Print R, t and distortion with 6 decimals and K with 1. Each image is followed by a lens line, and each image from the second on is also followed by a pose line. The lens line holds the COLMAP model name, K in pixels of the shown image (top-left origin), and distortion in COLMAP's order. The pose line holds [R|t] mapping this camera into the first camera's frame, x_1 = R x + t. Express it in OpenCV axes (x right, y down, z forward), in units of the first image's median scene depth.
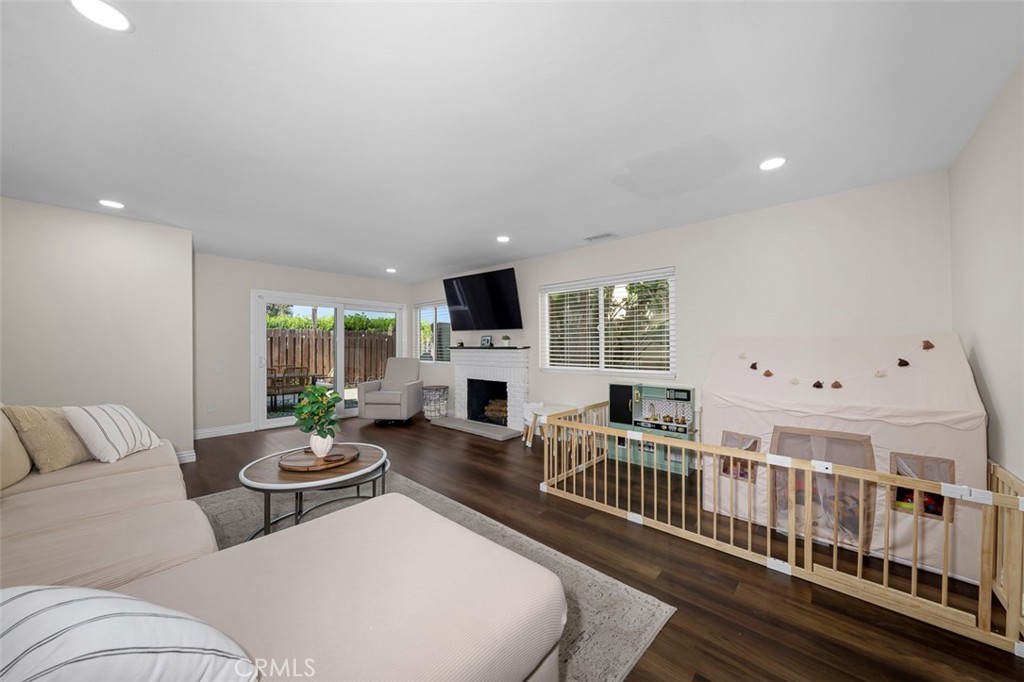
lens RADIAL K [[356.5, 0, 517.9], [0, 356.5, 343.9], [0, 0, 1]] dist [-0.001617, -0.000116]
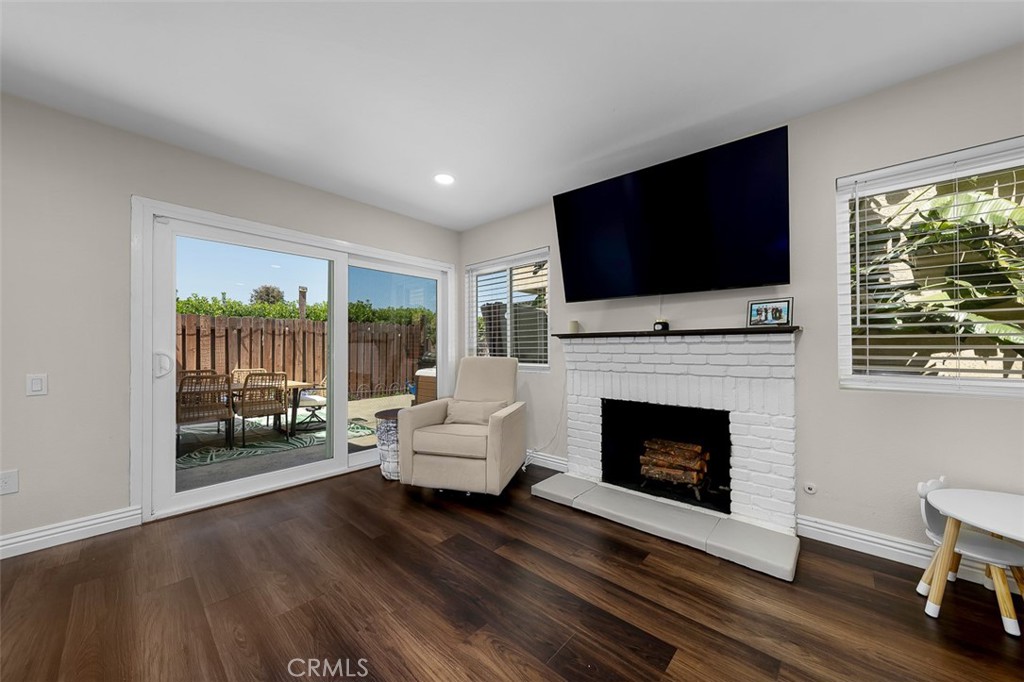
lens RADIAL K [[356.2, 0, 512.1], [0, 356.2, 345.1], [0, 0, 1]] dist [0.001741, 0.000129]
pose [[0.999999, -0.001376, -0.001004, -0.293647], [0.001375, 0.999998, -0.001284, 0.027097], [0.001006, 0.001282, 0.999999, 0.563755]]
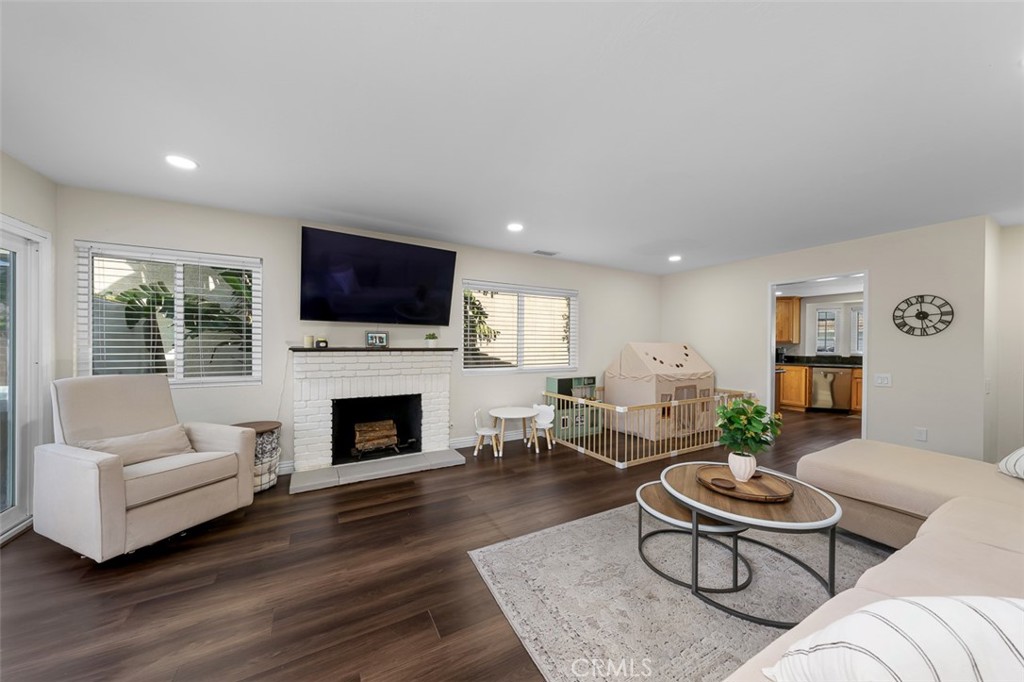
lens RADIAL K [[349.7, 0, 517.2], [0, 349.7, 345.1], [0, 0, 1]] dist [-0.000887, -0.000034]
pose [[0.317174, 0.003188, 0.948362, -0.681698], [-0.012780, 0.999918, 0.000913, -0.001124], [-0.948281, -0.012410, 0.317189, 0.562723]]
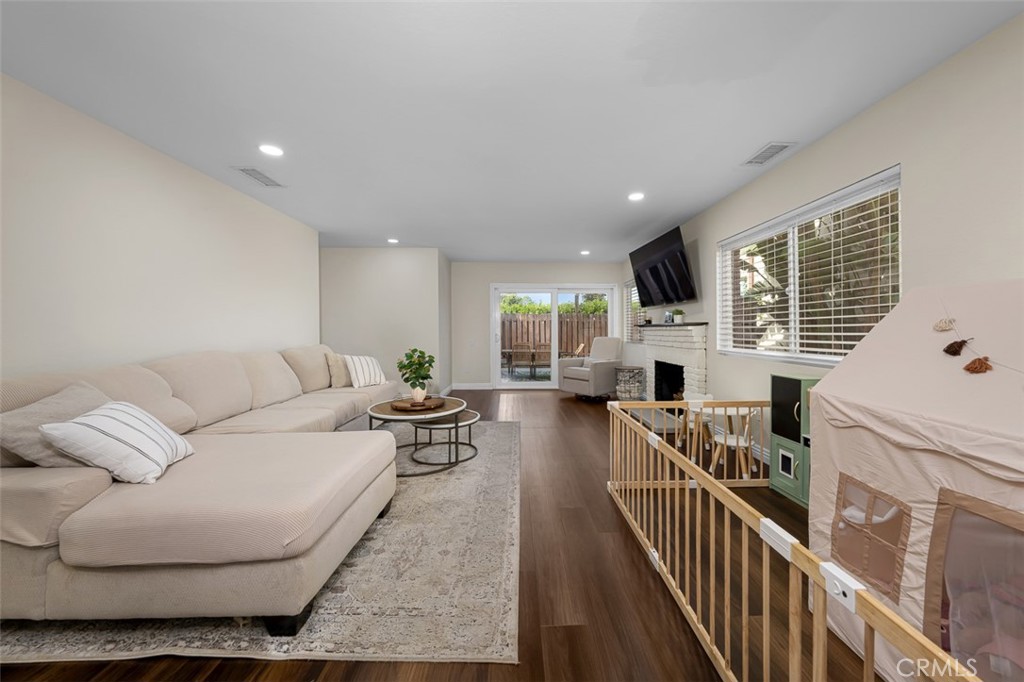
lens RADIAL K [[358.8, 0, 529.1], [0, 358.8, 333.9], [0, 0, 1]] dist [-0.000427, -0.000030]
pose [[0.690804, 0.004979, -0.723025, 0.322746], [0.007131, 0.999881, 0.013698, 0.018159], [0.723007, -0.014619, 0.690686, 0.167361]]
